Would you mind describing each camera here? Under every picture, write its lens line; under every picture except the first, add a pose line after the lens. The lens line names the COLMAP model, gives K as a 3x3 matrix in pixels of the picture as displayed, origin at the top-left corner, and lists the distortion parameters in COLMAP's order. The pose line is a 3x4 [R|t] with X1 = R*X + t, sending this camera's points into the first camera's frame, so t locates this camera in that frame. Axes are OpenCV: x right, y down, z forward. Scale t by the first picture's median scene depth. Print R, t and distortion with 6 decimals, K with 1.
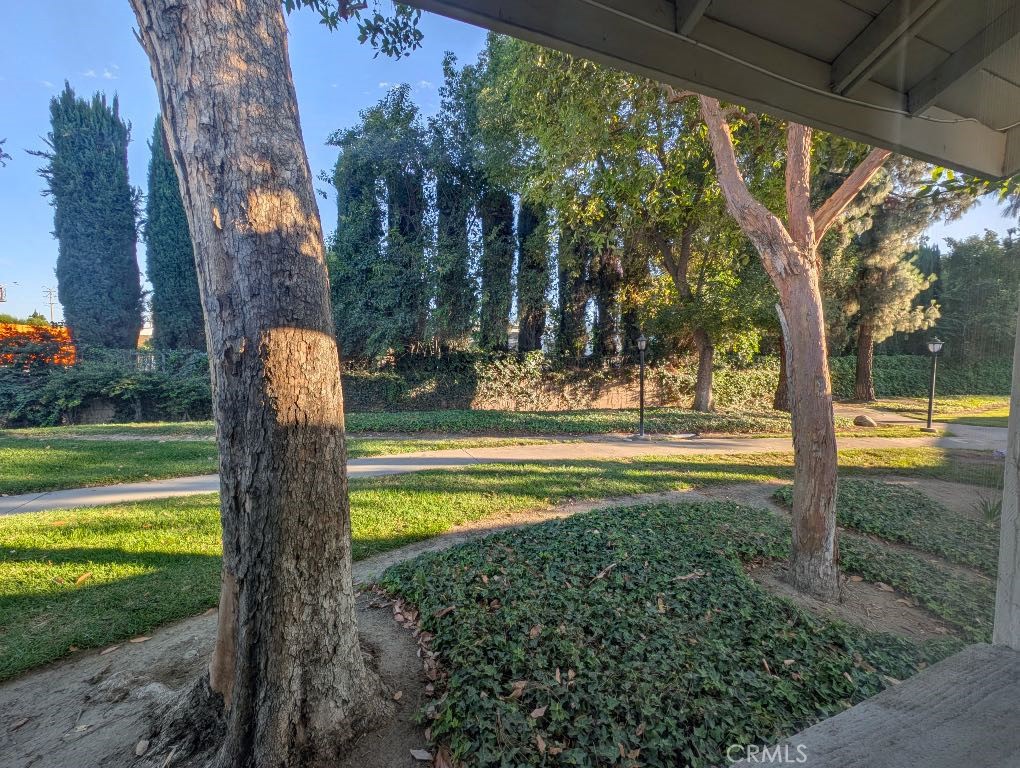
lens RADIAL K [[361.7, 0, 508.7], [0, 361.7, 382.3], [0, 0, 1]] dist [-0.000388, -0.000118]
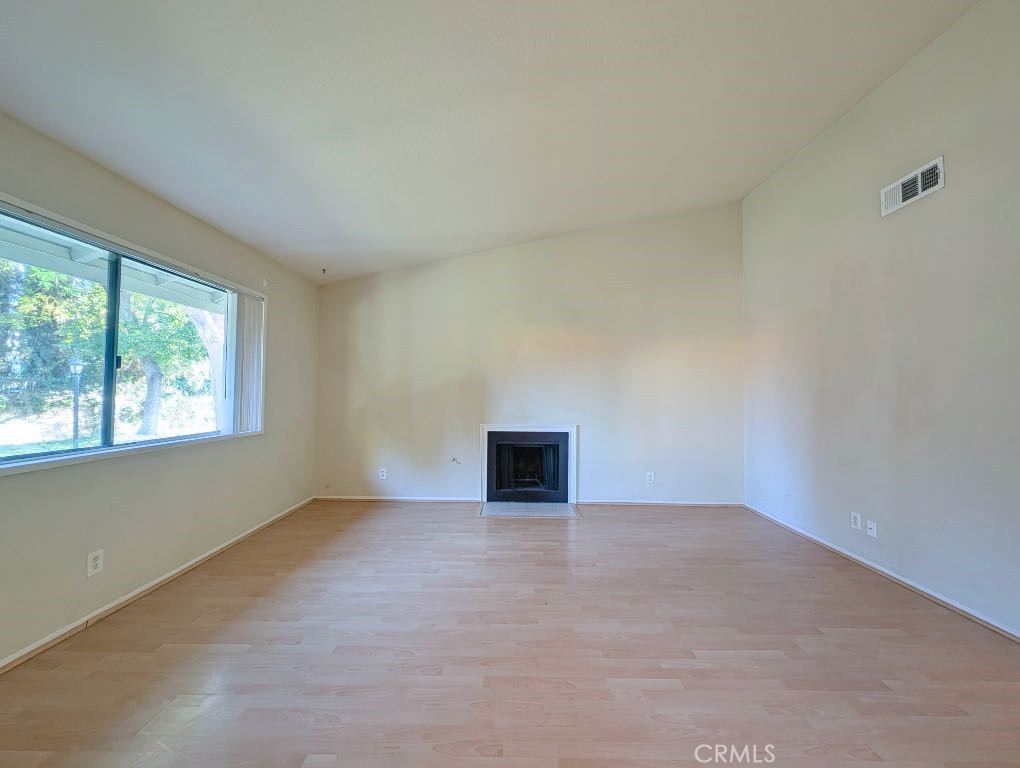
lens RADIAL K [[394.4, 0, 512.9], [0, 394.4, 382.1], [0, 0, 1]] dist [0.002194, -0.000499]
pose [[0.320466, 0.021406, 0.947018, -0.154662], [0.046320, 0.998195, -0.038238, 0.014503], [-0.946127, 0.056120, 0.318895, -0.260977]]
